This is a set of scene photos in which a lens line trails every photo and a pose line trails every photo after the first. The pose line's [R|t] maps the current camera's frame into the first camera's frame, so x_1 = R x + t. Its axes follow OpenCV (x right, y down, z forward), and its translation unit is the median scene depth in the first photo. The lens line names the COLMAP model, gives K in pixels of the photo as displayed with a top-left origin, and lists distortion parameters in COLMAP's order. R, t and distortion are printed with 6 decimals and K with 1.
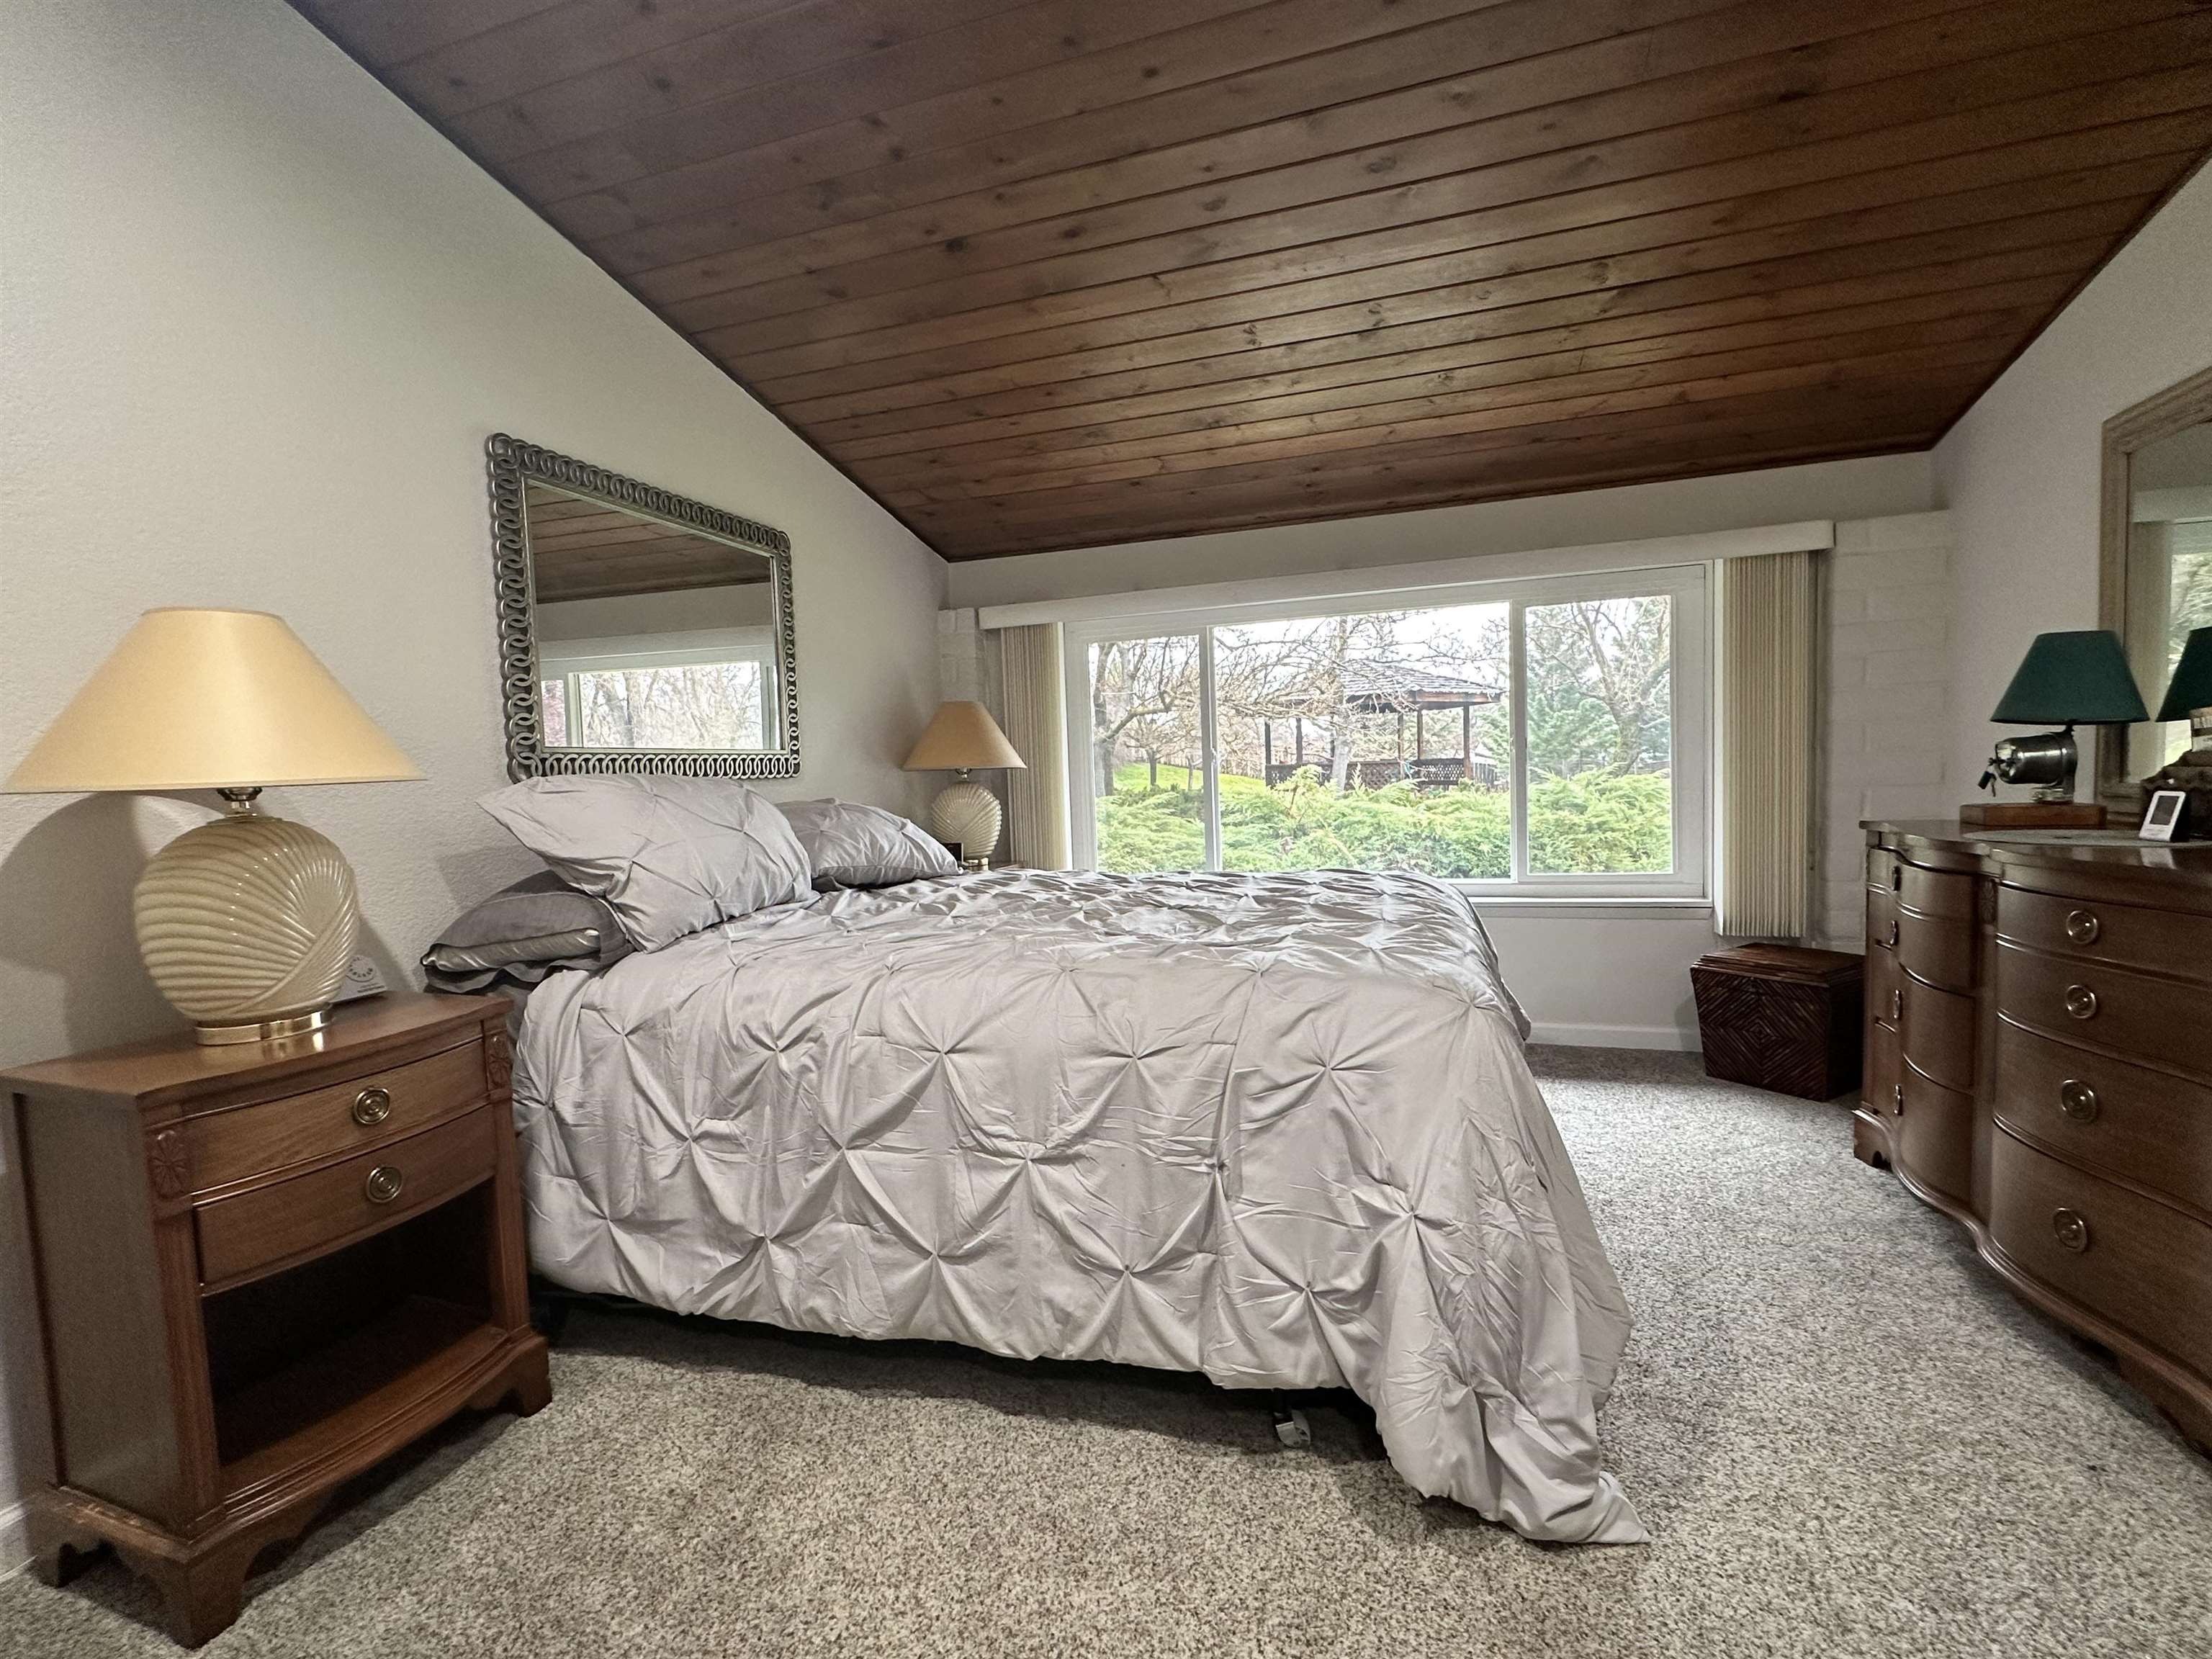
lens RADIAL K [[1010.0, 0, 1110.1], [0, 1010.0, 832.2], [0, 0, 1]] dist [0.004768, 0.000655]
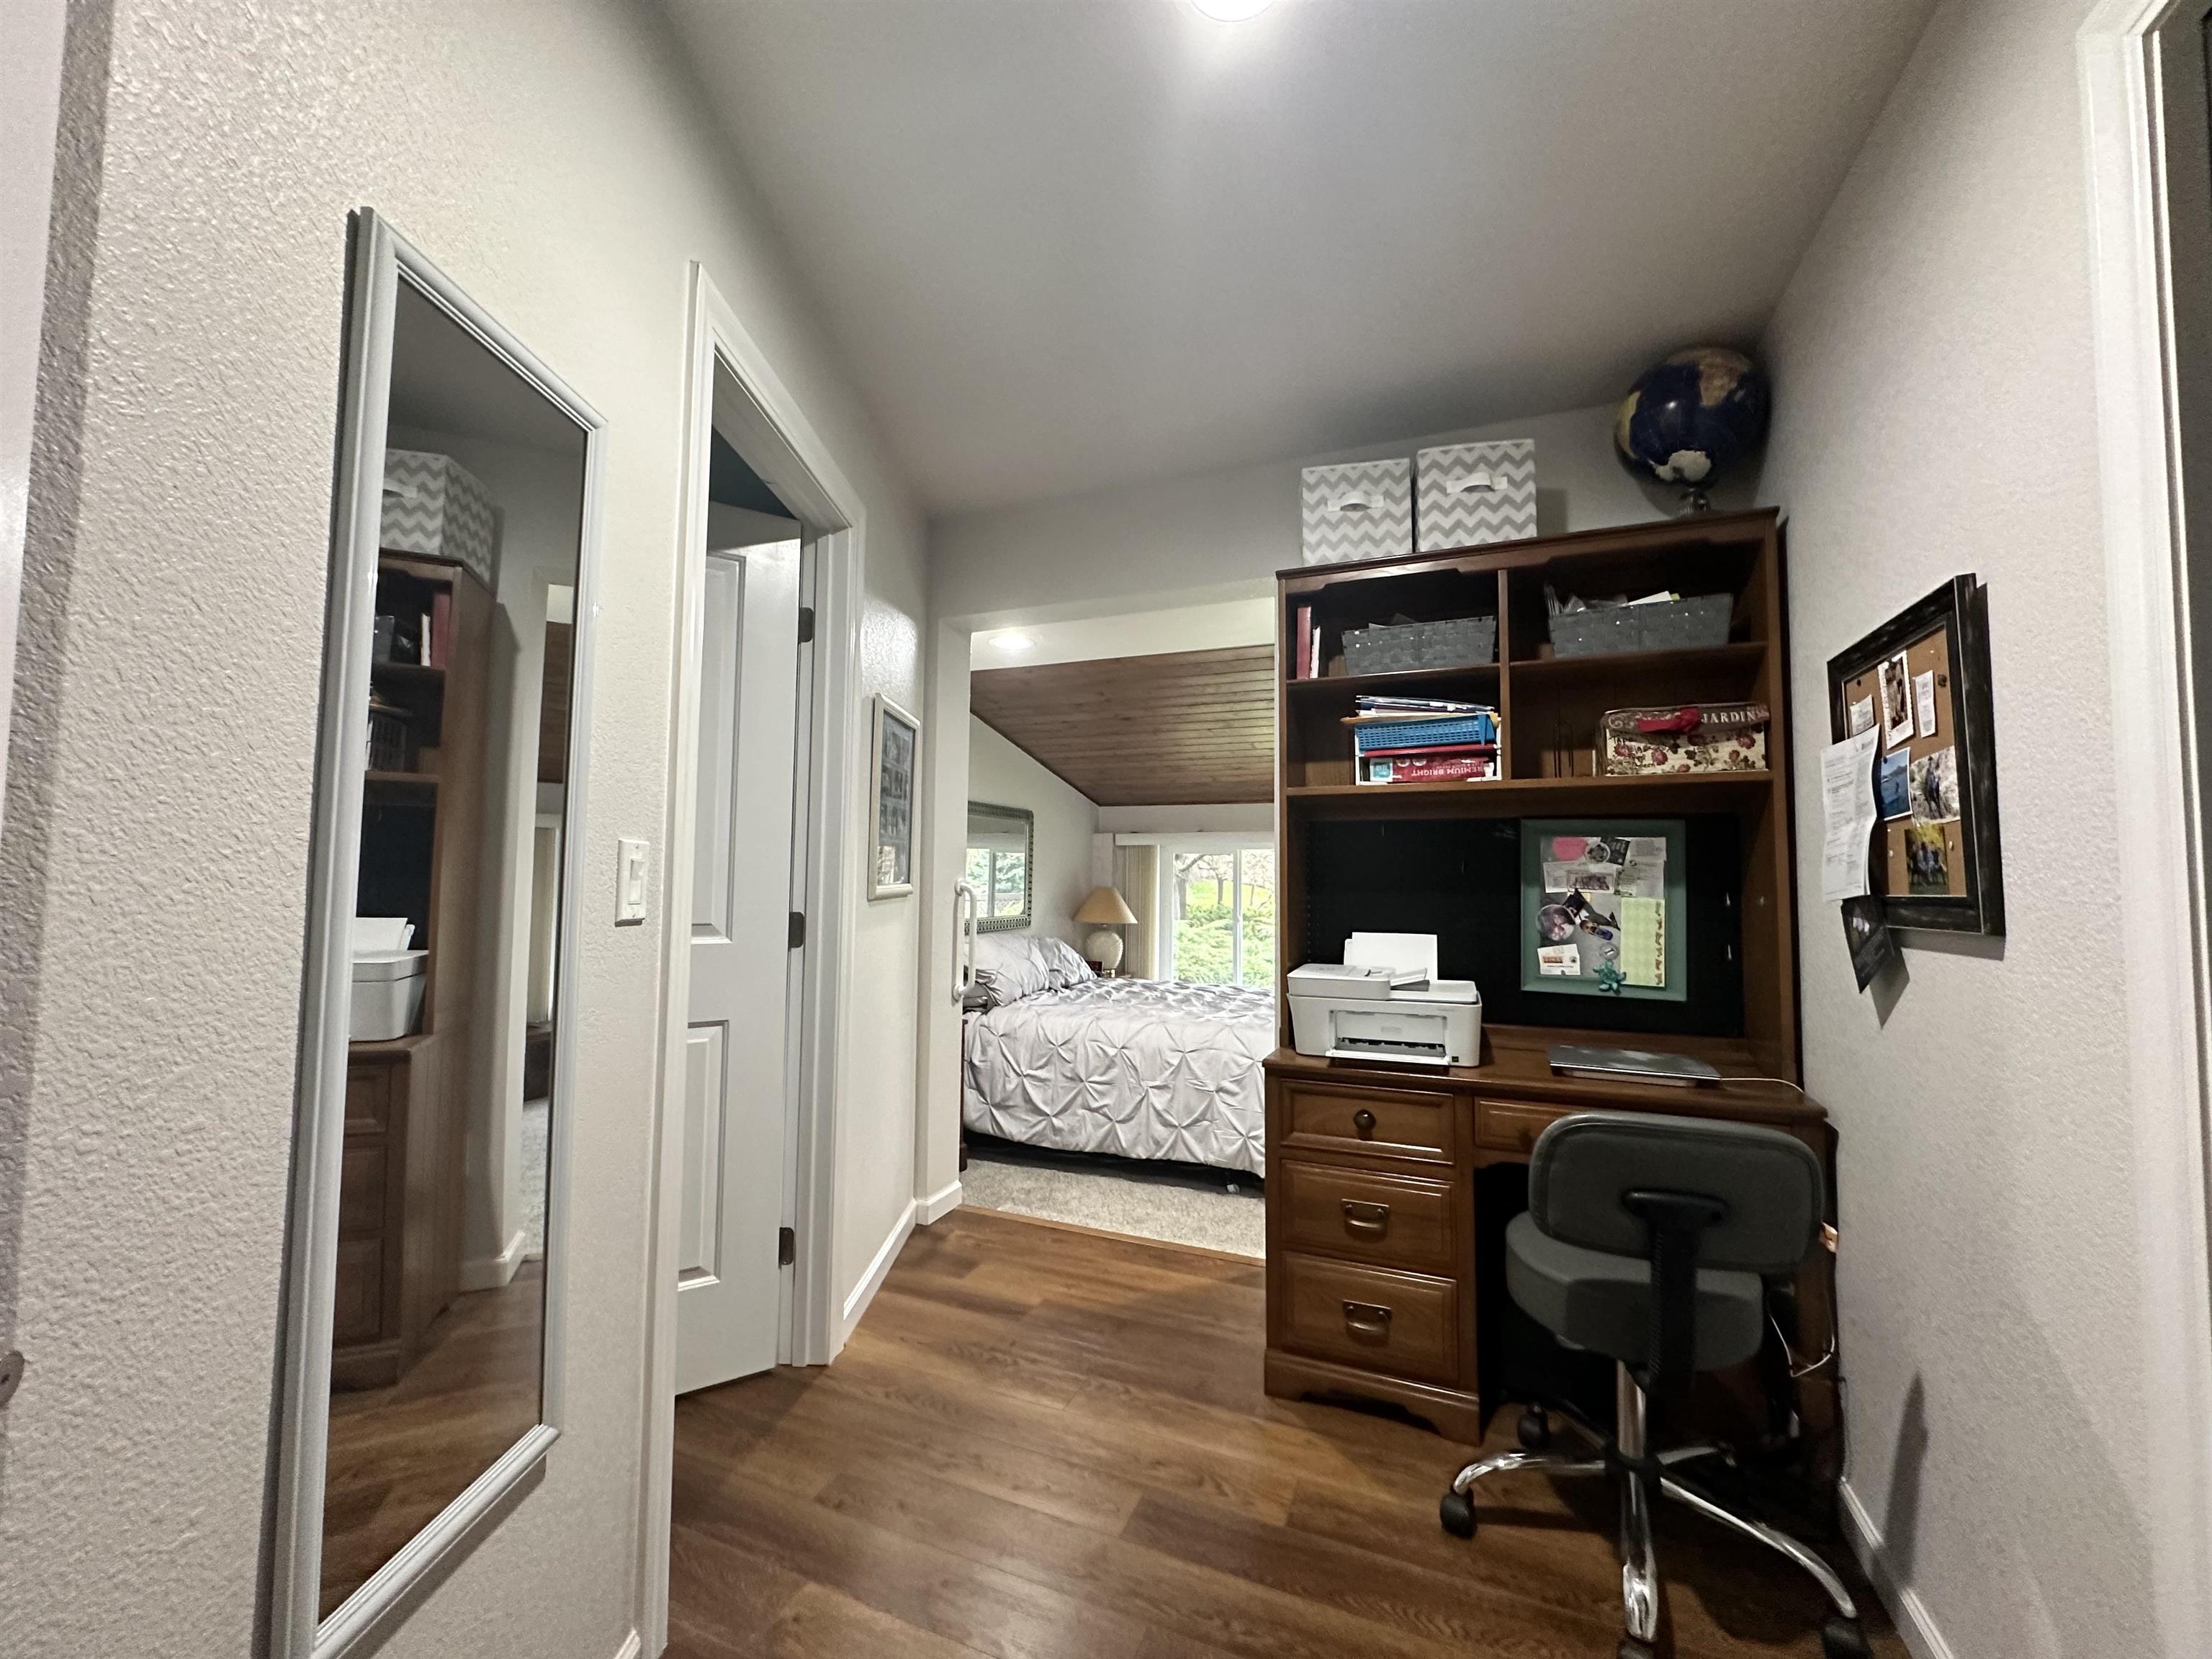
lens RADIAL K [[891.1, 0, 1105.1], [0, 891.1, 828.2], [0, 0, 1]] dist [-0.000672, 0.000001]
pose [[0.994960, 0.041488, -0.091285, 0.002644], [-0.051899, 0.992031, -0.114804, -0.090316], [0.085794, 0.118963, 0.989185, -1.335768]]
